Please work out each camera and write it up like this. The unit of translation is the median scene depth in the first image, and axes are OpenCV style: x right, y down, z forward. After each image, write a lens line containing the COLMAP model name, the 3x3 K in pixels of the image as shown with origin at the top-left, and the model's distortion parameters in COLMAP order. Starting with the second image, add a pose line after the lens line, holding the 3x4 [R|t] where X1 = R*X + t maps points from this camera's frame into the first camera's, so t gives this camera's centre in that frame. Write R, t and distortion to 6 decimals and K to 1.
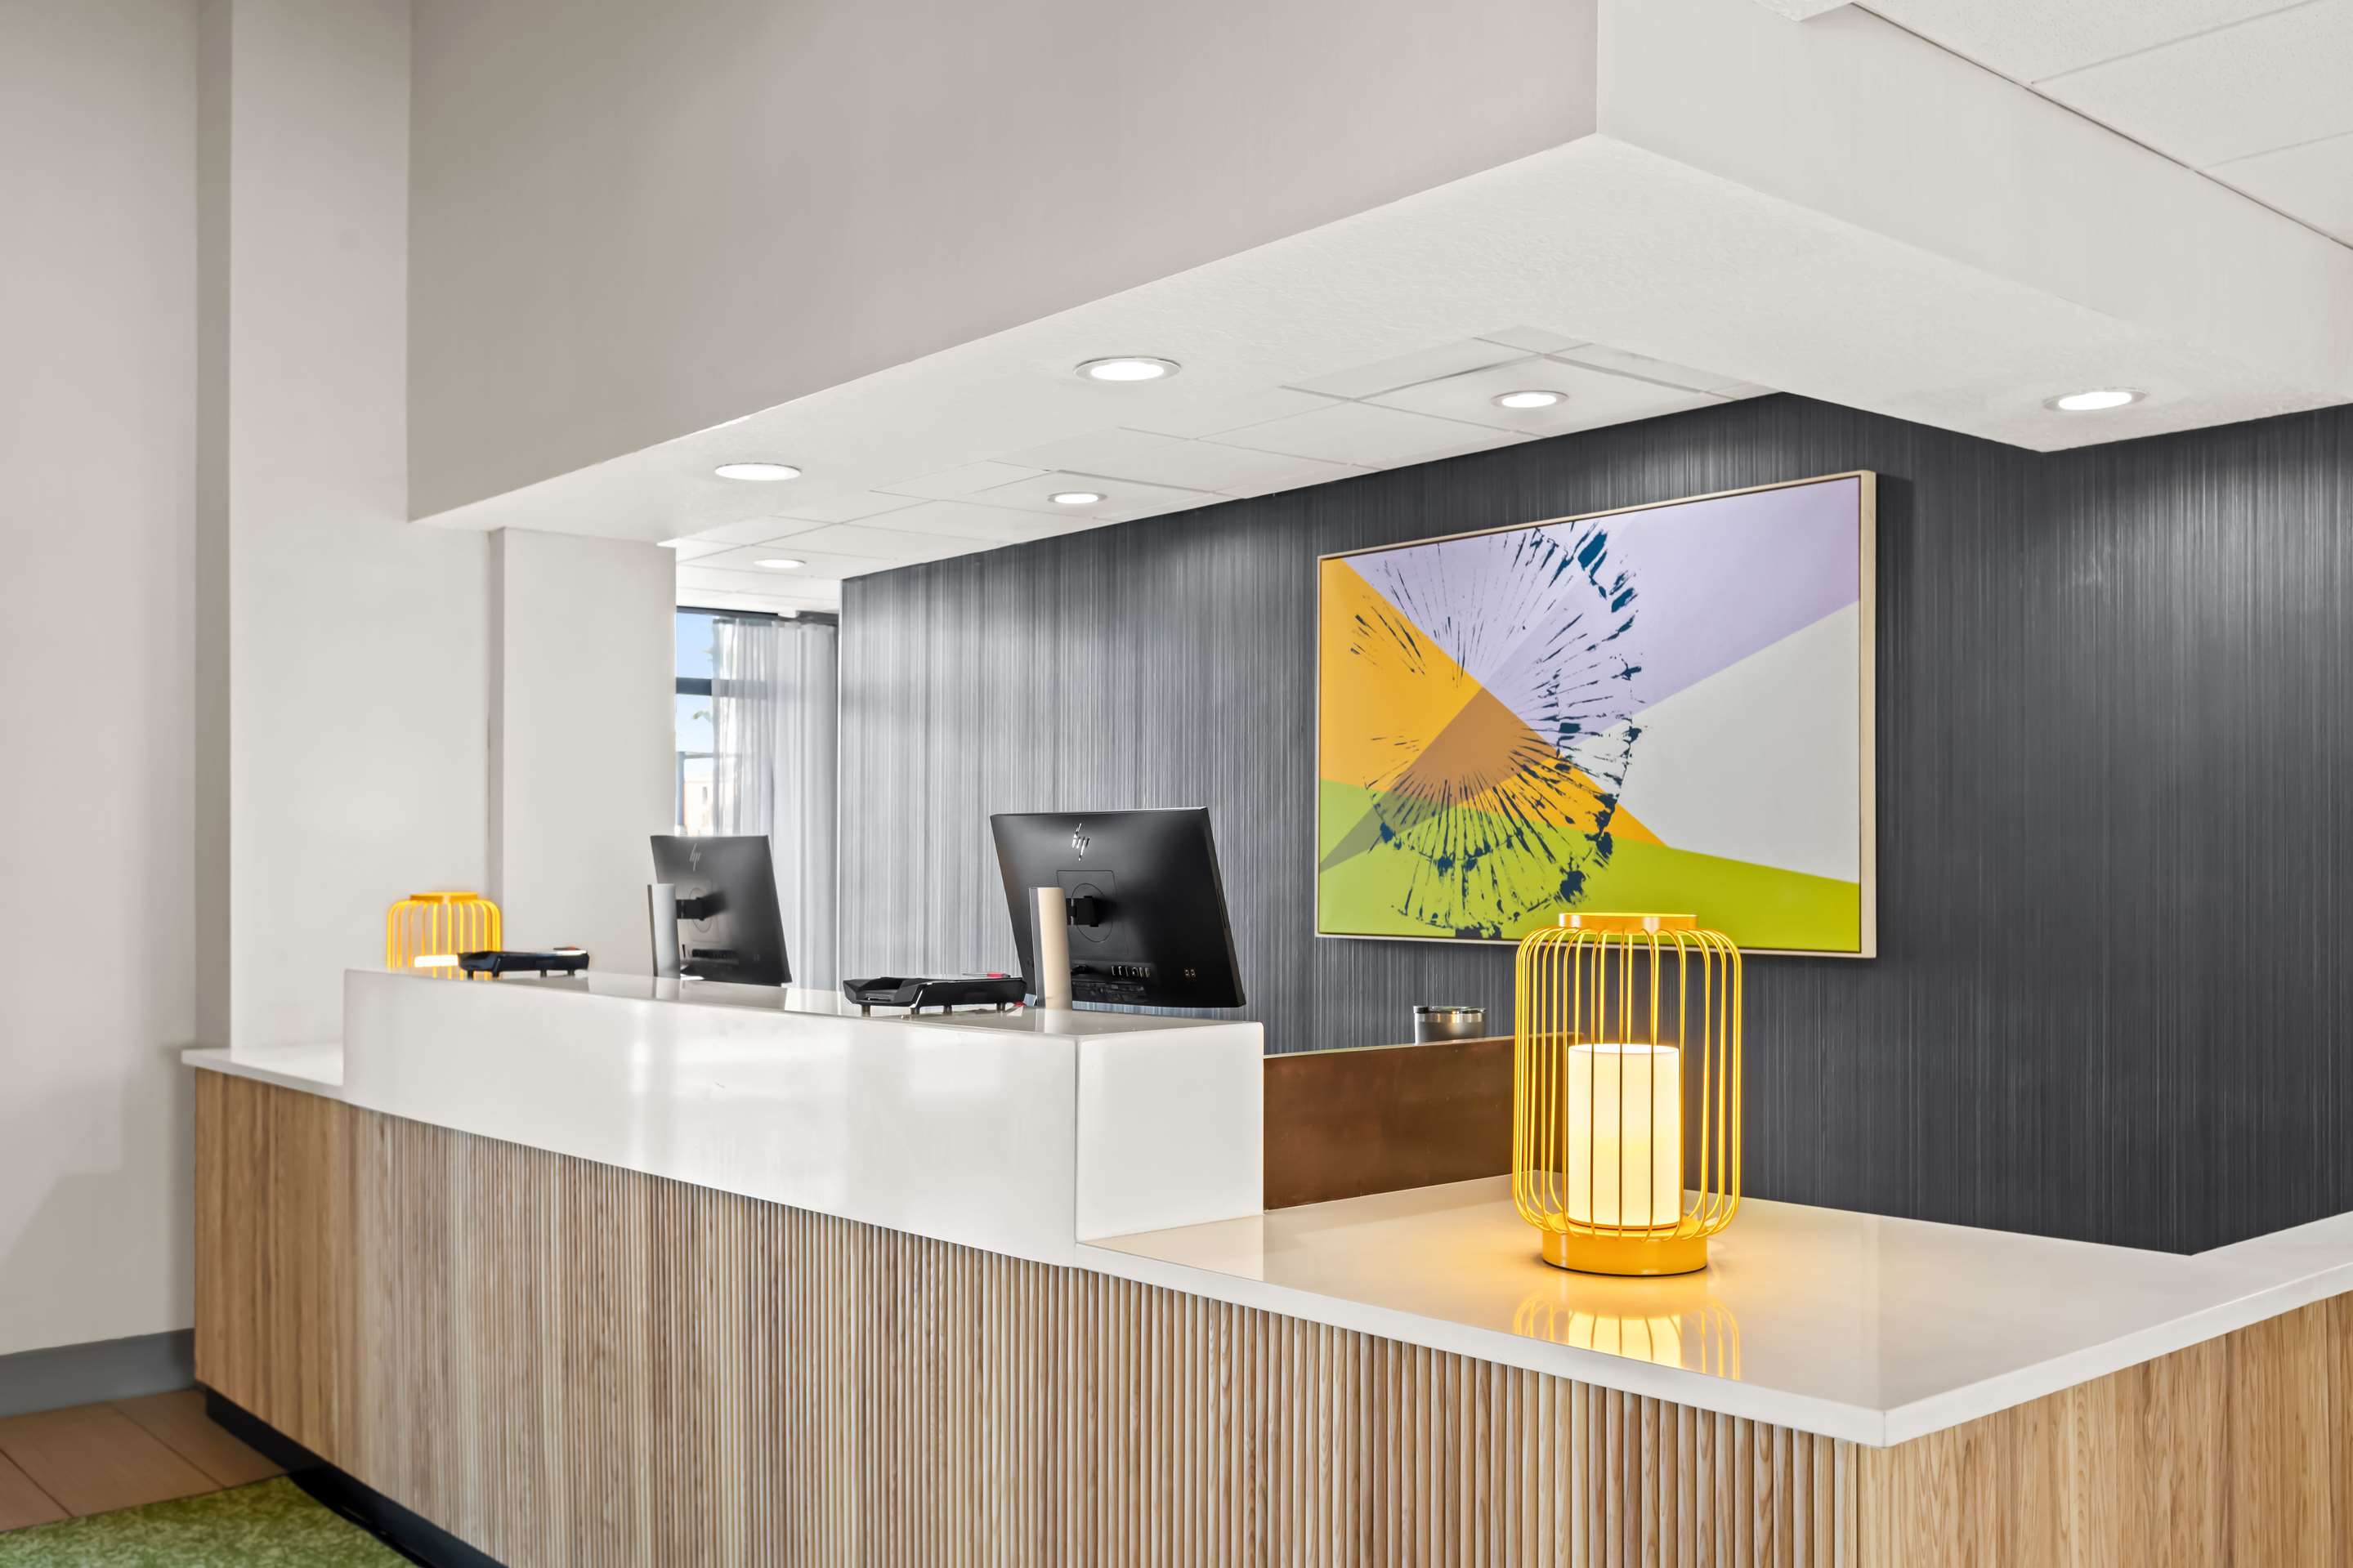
lens RADIAL K [[2132.7, 0, 1173.7], [0, 2132.7, 867.1], [0, 0, 1]] dist [-0.003451, -0.002917]
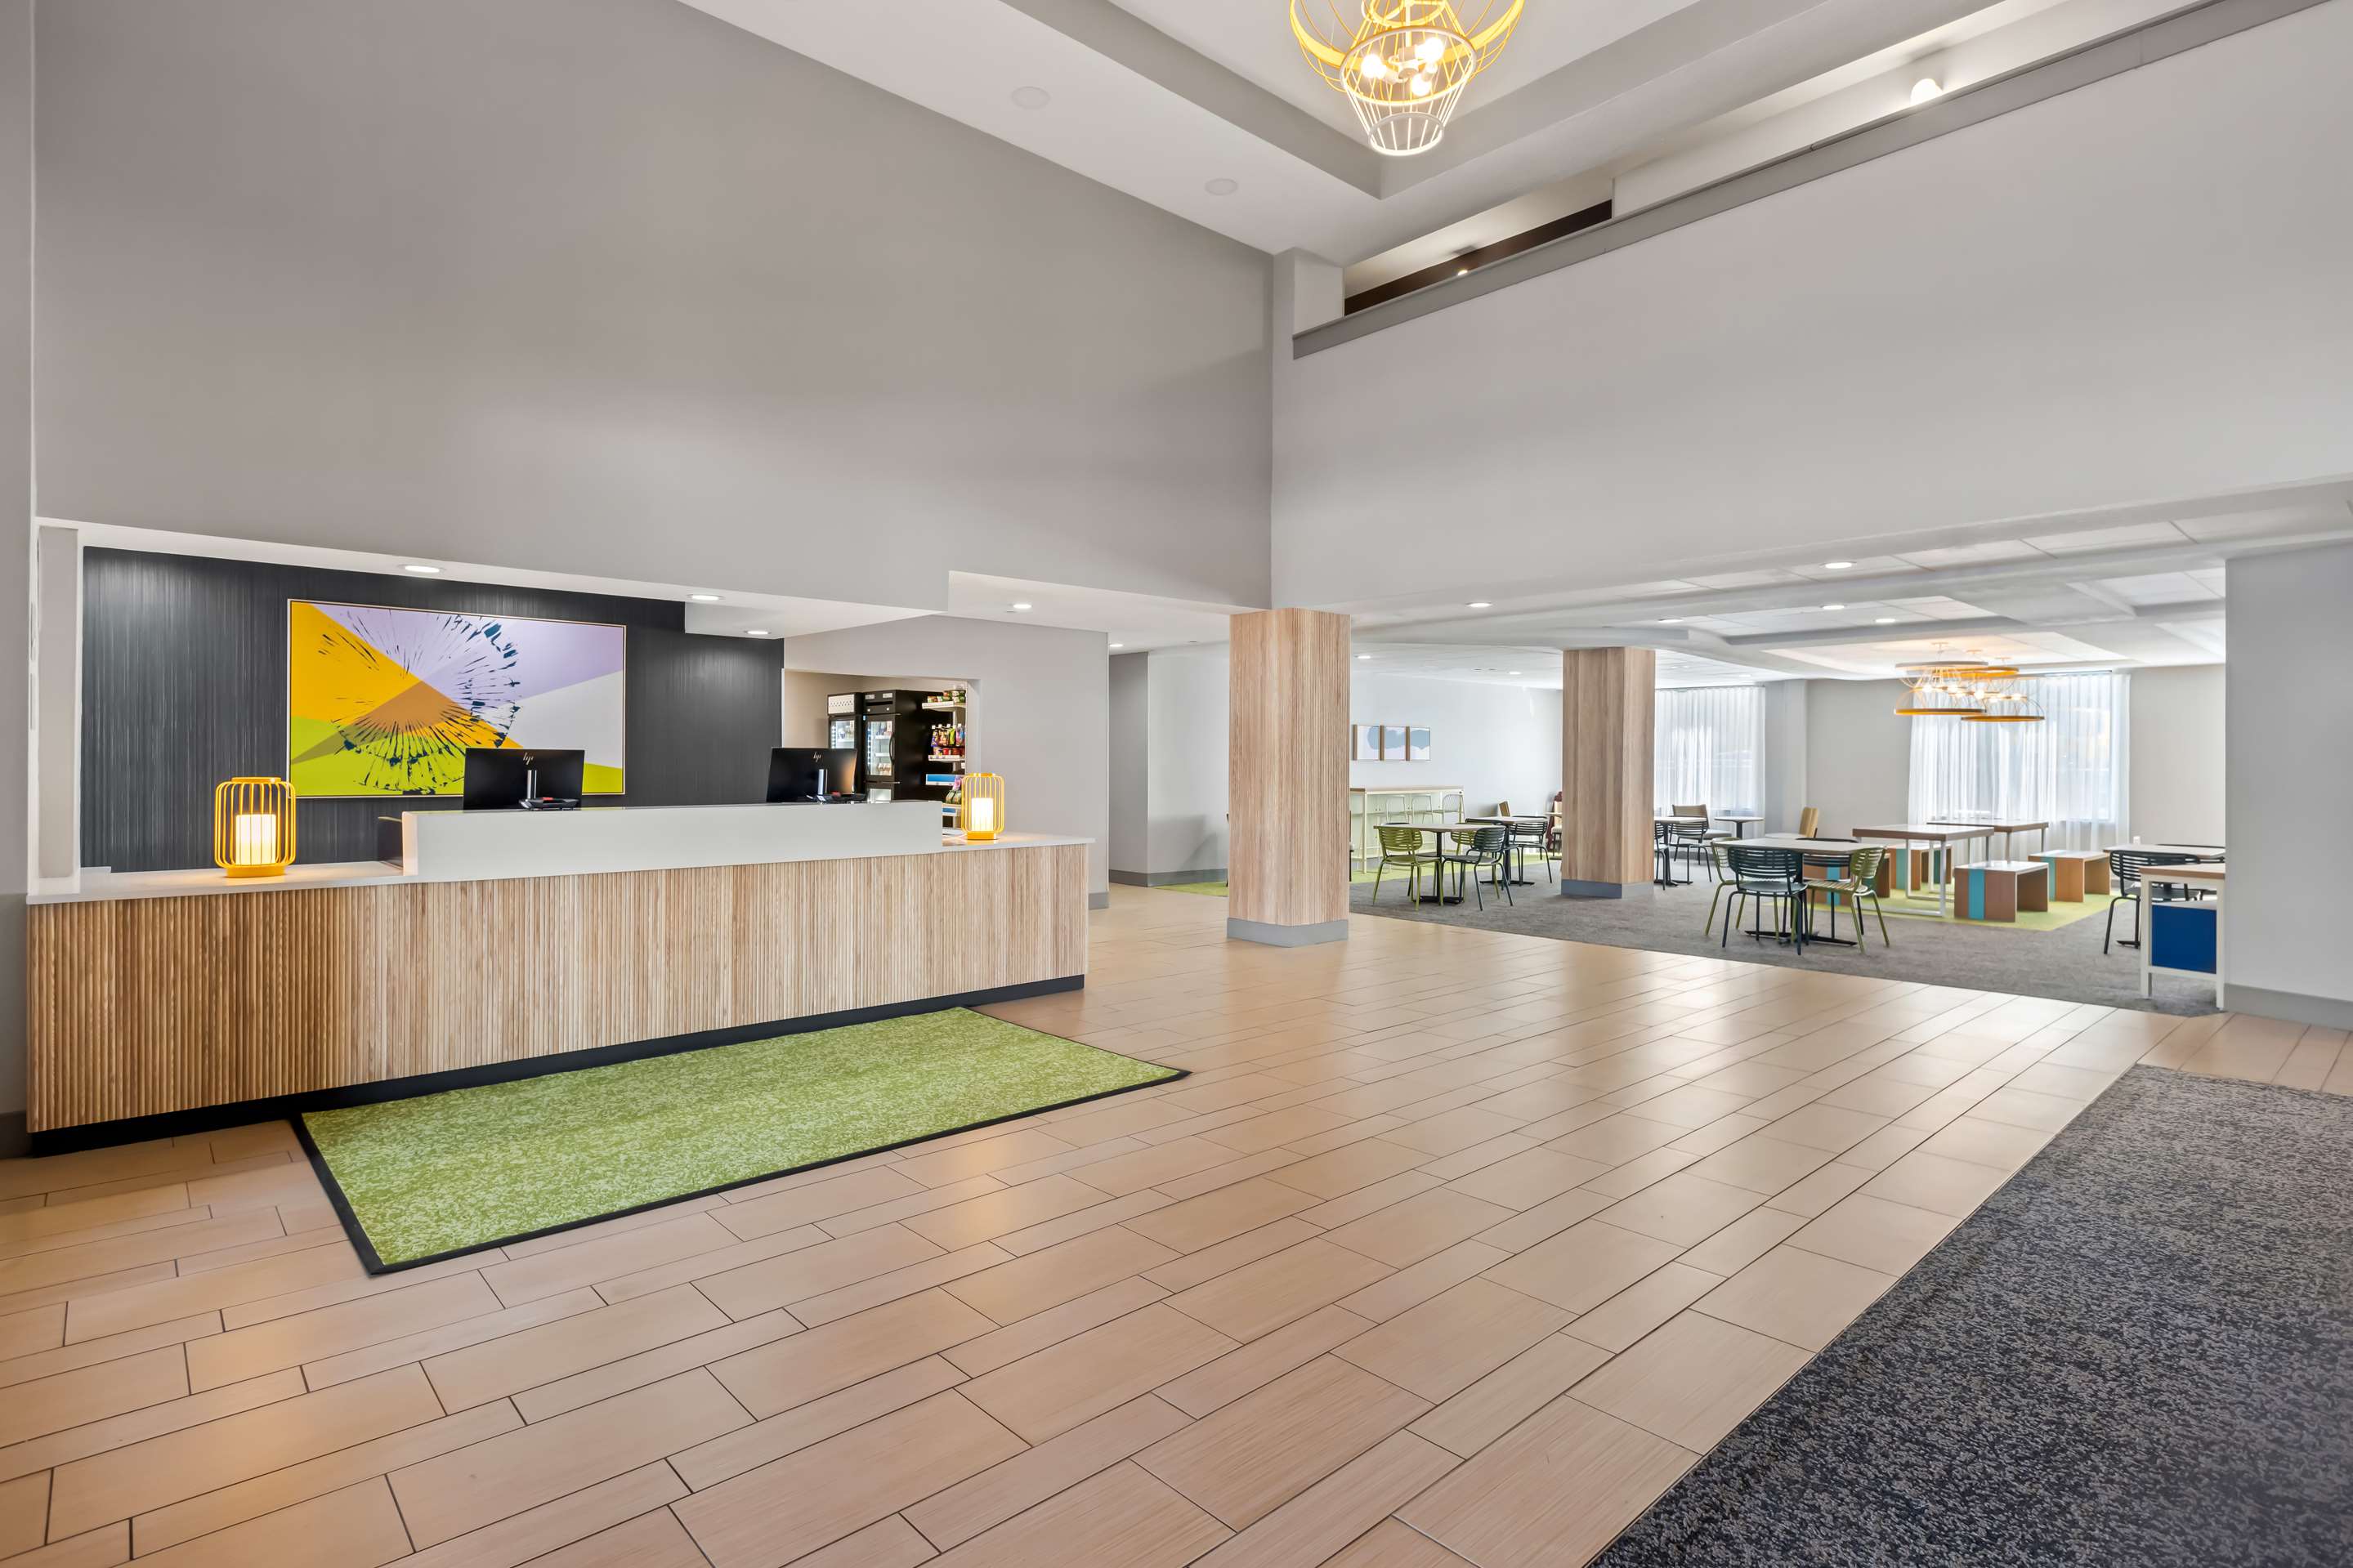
lens RADIAL K [[1147.6, 0, 1176.5], [0, 1147.6, 784.0], [0, 0, 1]] dist [0.000720, 0.000745]
pose [[-0.032426, -0.014851, 0.999364, -1.087438], [-0.001775, 0.999889, 0.014802, 0.003619], [-0.999473, -0.001294, -0.032448, 0.261835]]
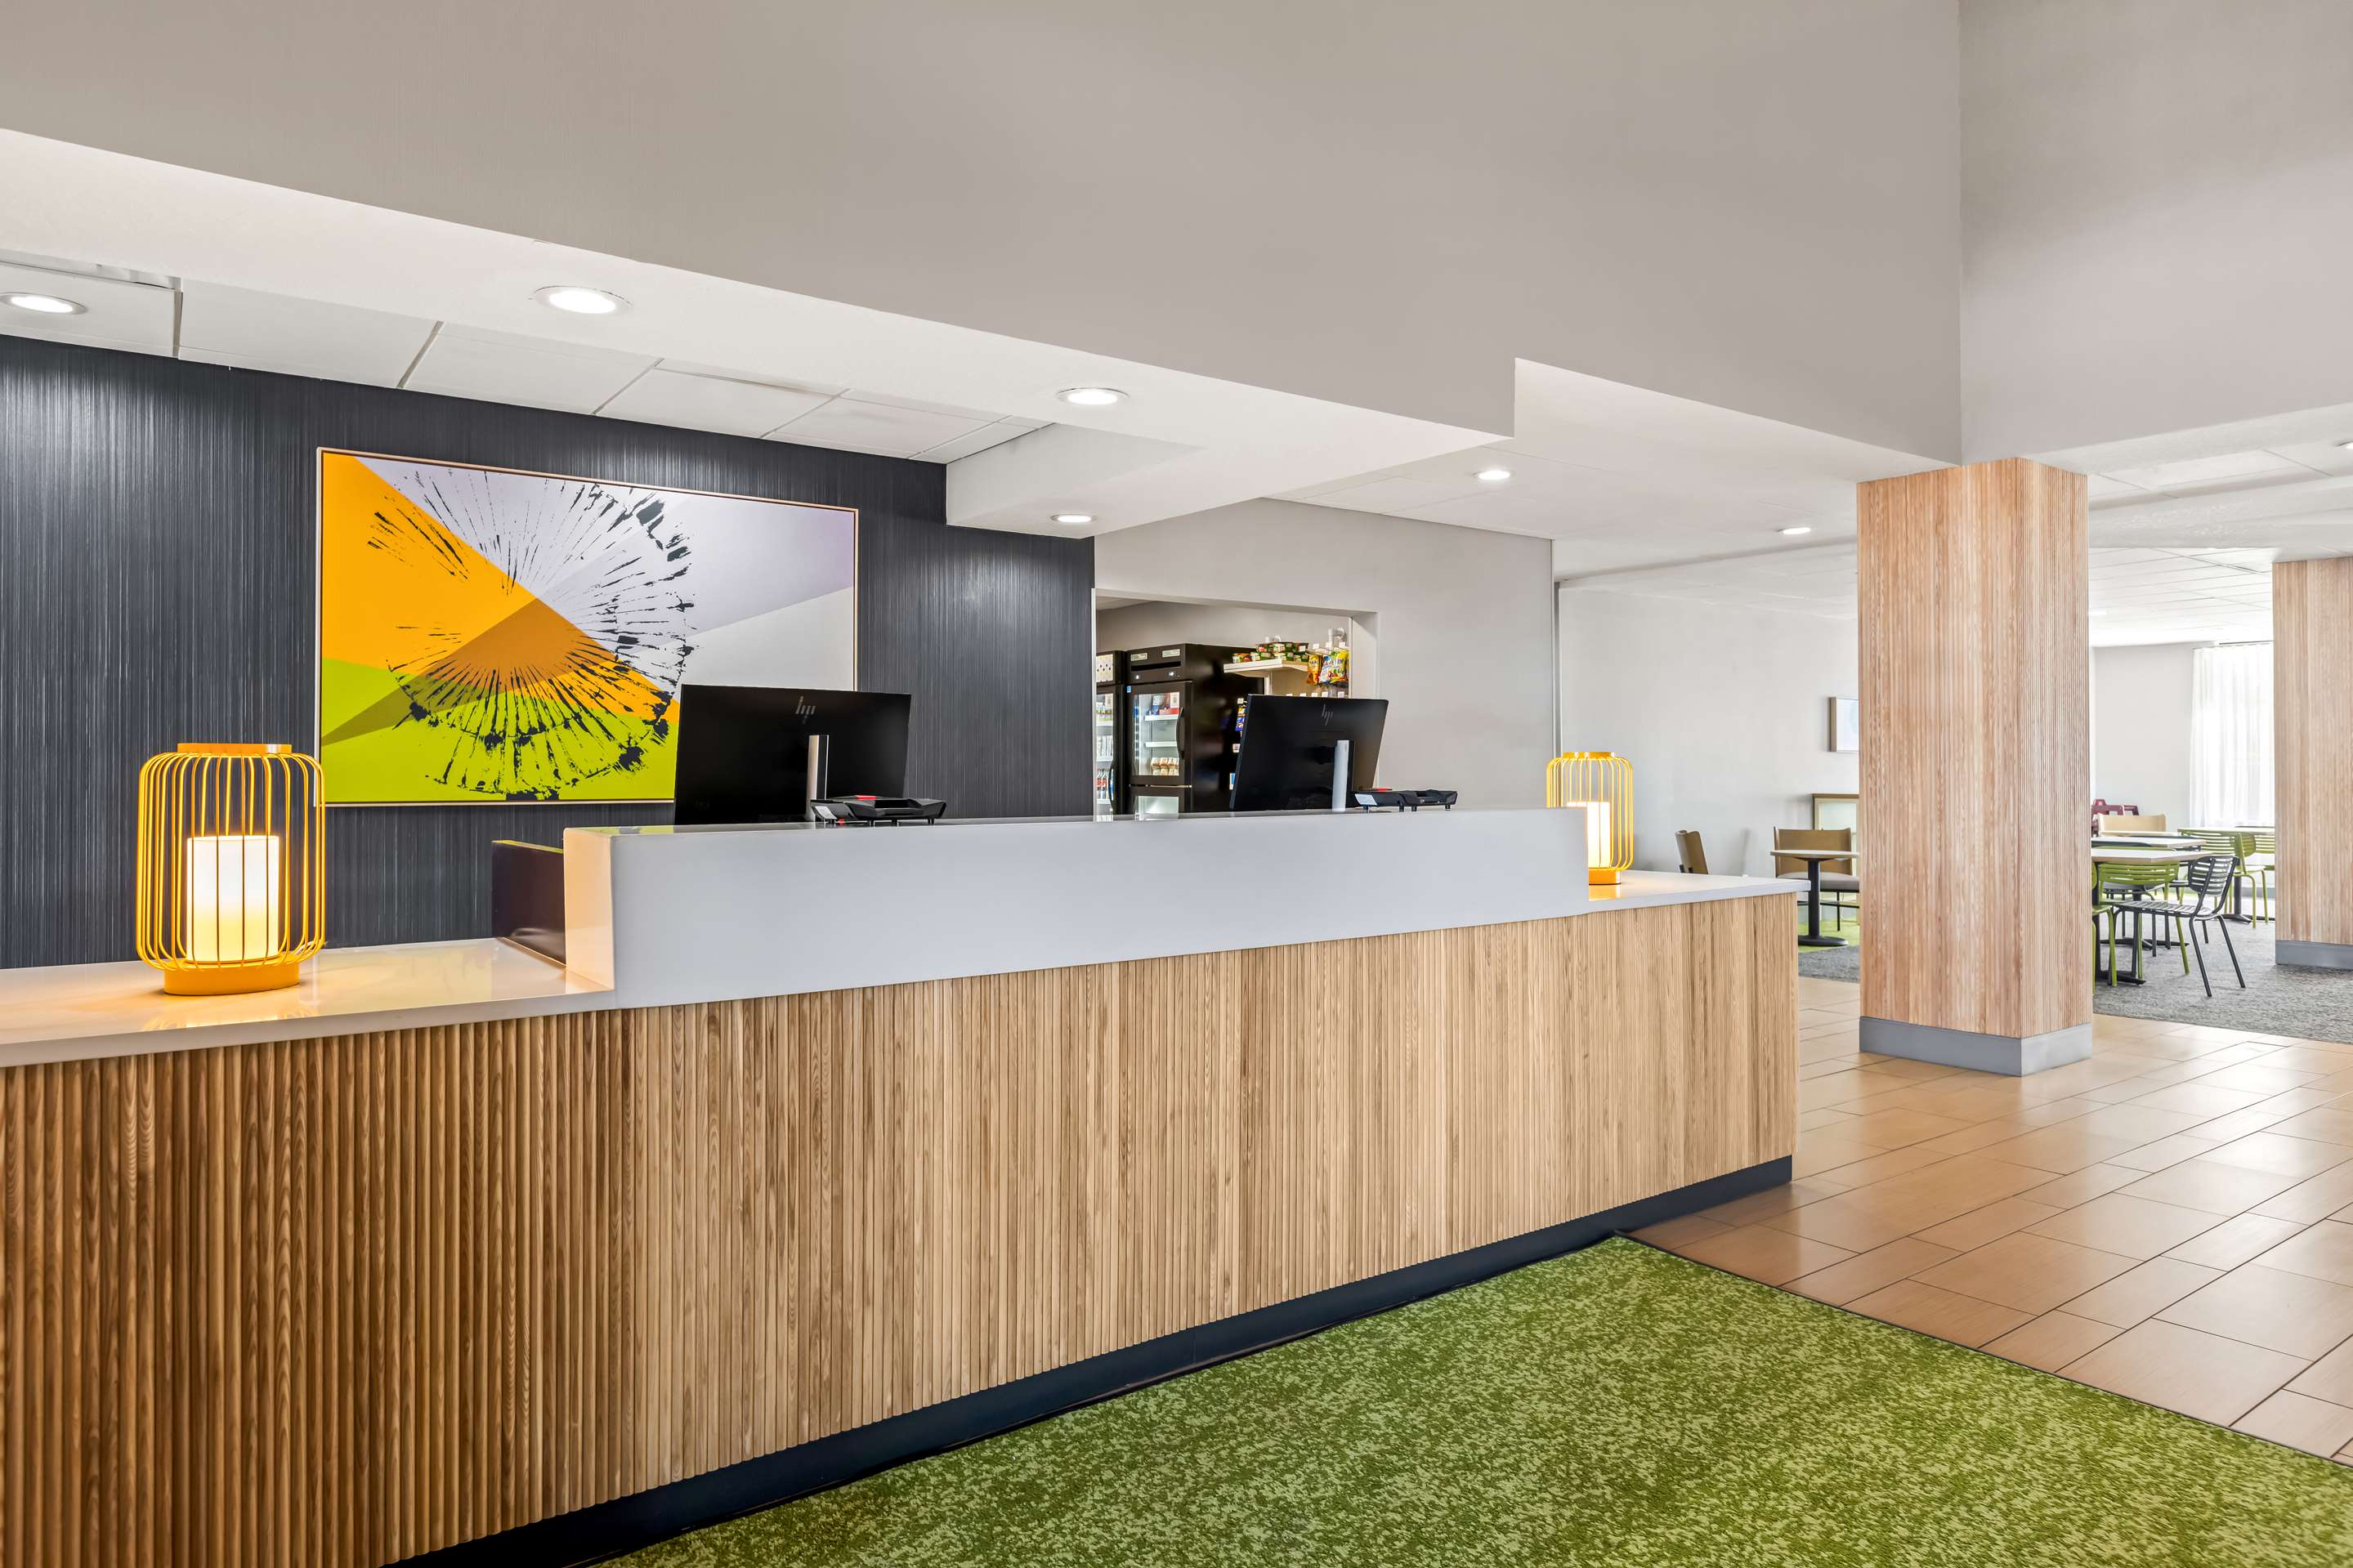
lens RADIAL K [[1390.4, 0, 1176.5], [0, 1390.4, 784.0], [0, 0, 1]] dist [-0.004679, -0.000581]
pose [[0.075961, -0.004257, 0.997102, -0.645325], [0.004471, 0.999982, 0.003928, 0.022805], [-0.997101, 0.004159, 0.075978, 0.576441]]
